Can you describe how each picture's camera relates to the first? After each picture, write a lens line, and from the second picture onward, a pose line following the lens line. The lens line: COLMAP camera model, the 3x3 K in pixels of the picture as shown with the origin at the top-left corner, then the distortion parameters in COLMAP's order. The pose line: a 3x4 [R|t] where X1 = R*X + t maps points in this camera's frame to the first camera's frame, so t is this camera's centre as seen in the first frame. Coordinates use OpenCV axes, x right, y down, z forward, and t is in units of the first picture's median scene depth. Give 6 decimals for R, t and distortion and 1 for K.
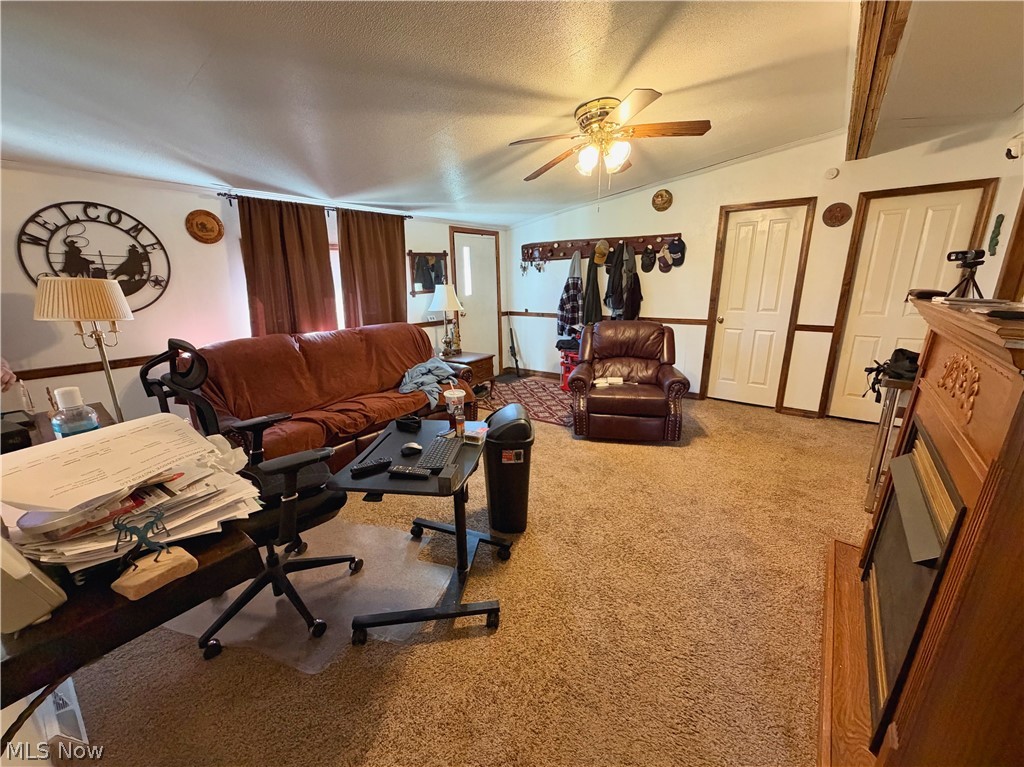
lens RADIAL K [[409.7, 0, 514.7], [0, 409.7, 382.2], [0, 0, 1]] dist [-0.000545, 0.000304]
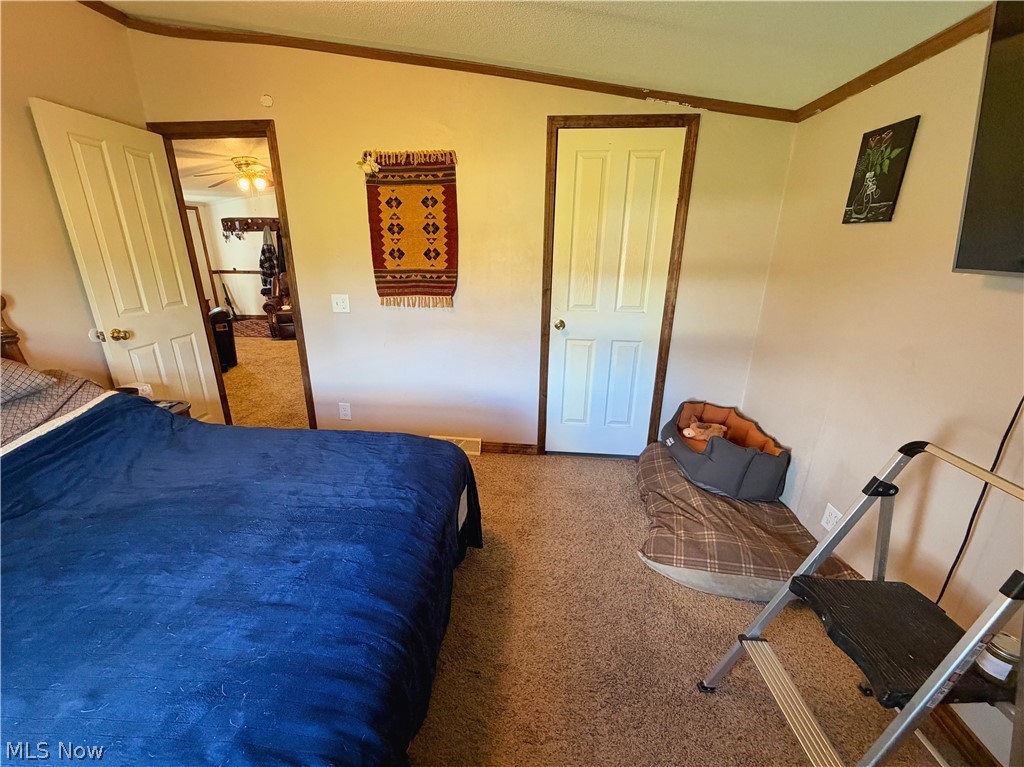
lens RADIAL K [[409.7, 0, 501.2], [0, 409.7, 379.0], [0, 0, 1]] dist [-0.000545, 0.000304]
pose [[0.851428, -0.146227, 0.503674, 0.048495], [0.112761, 0.988926, 0.096489, 0.160181], [-0.512205, -0.025359, 0.858489, -0.646832]]
